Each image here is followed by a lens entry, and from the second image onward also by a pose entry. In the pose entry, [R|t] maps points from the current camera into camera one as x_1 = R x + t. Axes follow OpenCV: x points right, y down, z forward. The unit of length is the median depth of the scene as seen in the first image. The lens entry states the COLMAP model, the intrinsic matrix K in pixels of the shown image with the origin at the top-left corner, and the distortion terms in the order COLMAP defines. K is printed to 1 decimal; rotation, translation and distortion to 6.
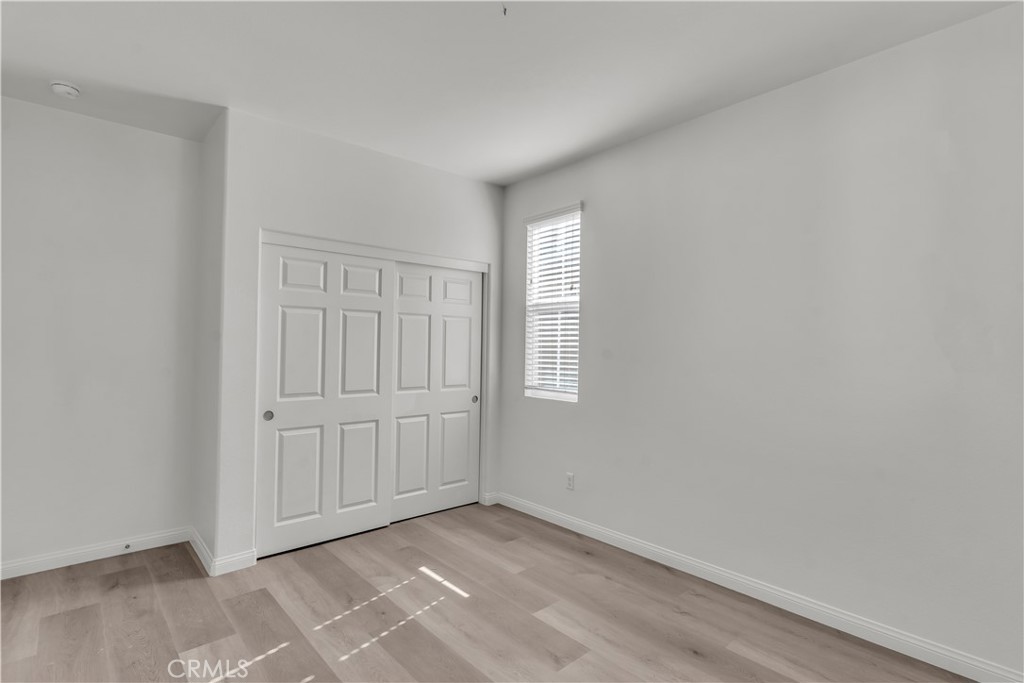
lens RADIAL K [[505.0, 0, 512.0], [0, 505.0, 341.5], [0, 0, 1]] dist [0.001233, 0.000114]
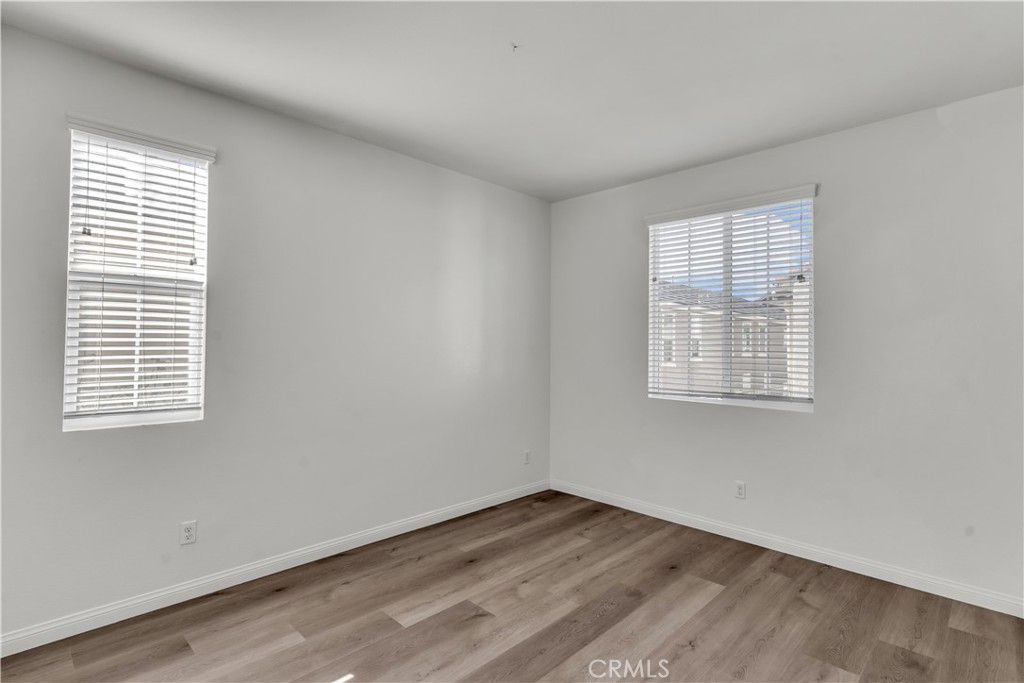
lens RADIAL K [[505.0, 0, 512.0], [0, 505.0, 341.5], [0, 0, 1]] dist [0.001233, 0.000114]
pose [[-0.083132, -0.002492, 0.996535, -0.795578], [-0.020561, 0.999788, 0.000785, -0.004743], [-0.996326, -0.020425, -0.083165, 0.763190]]
